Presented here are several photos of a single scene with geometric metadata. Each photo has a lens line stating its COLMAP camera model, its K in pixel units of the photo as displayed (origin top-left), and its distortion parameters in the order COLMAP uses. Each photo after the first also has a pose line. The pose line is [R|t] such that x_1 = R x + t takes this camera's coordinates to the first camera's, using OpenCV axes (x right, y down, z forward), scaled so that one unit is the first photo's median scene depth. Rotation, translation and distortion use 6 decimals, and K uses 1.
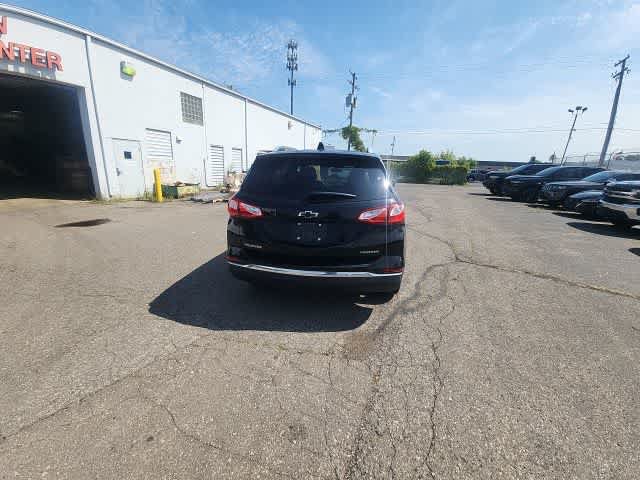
lens RADIAL K [[258.9, 0, 321.3], [0, 258.9, 243.1], [0, 0, 1]] dist [0.018550, -0.011804]
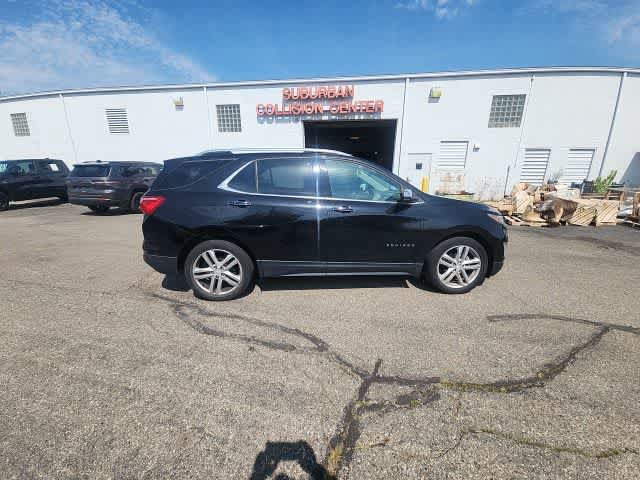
lens RADIAL K [[258.9, 0, 320.6], [0, 258.9, 242.9], [0, 0, 1]] dist [0.018550, -0.011804]
pose [[0.211363, 0.232821, -0.949273, 0.324618], [-0.272651, 0.946707, 0.171483, -0.073319], [0.938609, 0.222575, 0.263578, 0.287493]]
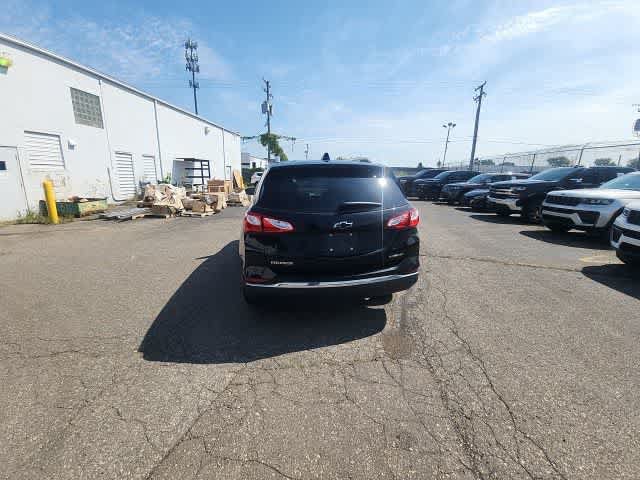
lens RADIAL K [[258.9, 0, 321.4], [0, 258.9, 243.2], [0, 0, 1]] dist [0.018550, -0.011804]
pose [[0.950490, -0.096875, 0.295269, -0.079167], [0.103705, 0.994580, -0.007522, -0.007574], [-0.292939, 0.037770, 0.955385, 0.012419]]
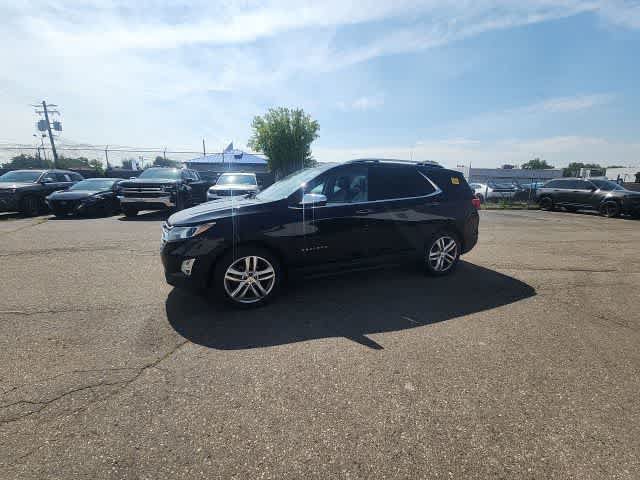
lens RADIAL K [[258.9, 0, 320.2], [0, 258.9, 238.4], [0, 0, 1]] dist [0.018550, -0.011804]
pose [[-0.501357, -0.220666, 0.836629, -0.268099], [0.215442, 0.904640, 0.367710, -0.158749], [-0.837989, 0.364599, -0.406007, 0.540567]]
